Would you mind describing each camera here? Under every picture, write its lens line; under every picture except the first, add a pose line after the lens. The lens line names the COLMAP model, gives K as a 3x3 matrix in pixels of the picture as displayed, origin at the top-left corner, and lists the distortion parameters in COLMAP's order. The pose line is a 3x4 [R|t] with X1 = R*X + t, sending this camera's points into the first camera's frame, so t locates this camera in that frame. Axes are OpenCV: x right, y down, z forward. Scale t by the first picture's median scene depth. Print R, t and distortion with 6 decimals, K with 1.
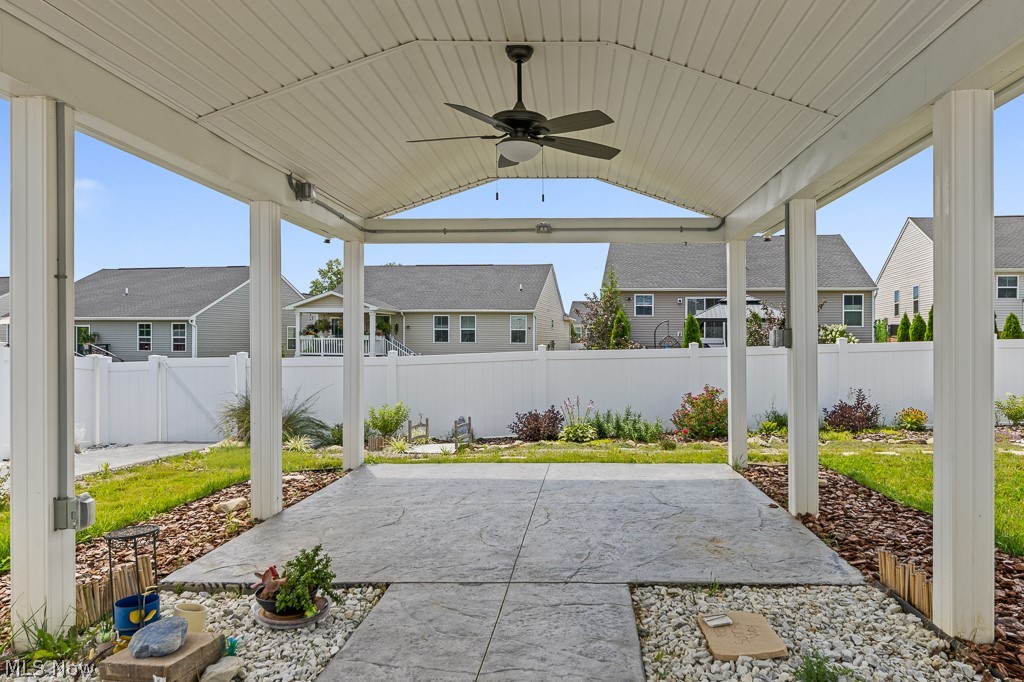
lens RADIAL K [[722.0, 0, 526.9], [0, 722.0, 323.1], [0, 0, 1]] dist [0.008383, -0.004563]
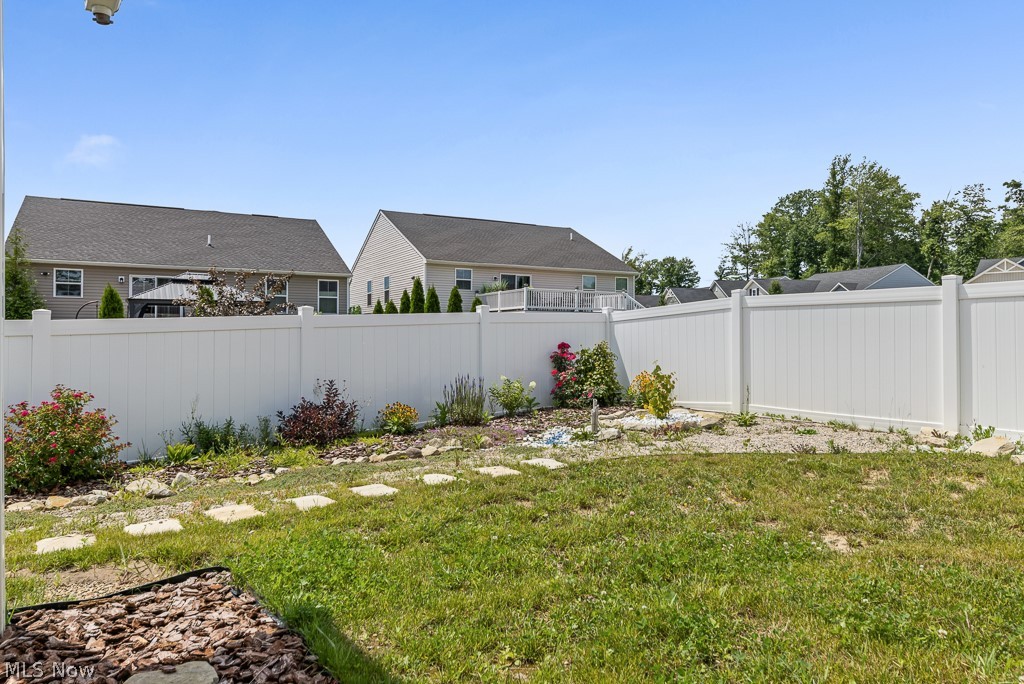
lens RADIAL K [[722.0, 0, 536.0], [0, 722.0, 327.8], [0, 0, 1]] dist [0.008383, -0.004563]
pose [[0.763566, 0.001232, 0.645729, 0.069978], [-0.011016, 0.999878, 0.011117, 0.013413], [-0.645636, -0.015602, 0.763486, 0.147915]]
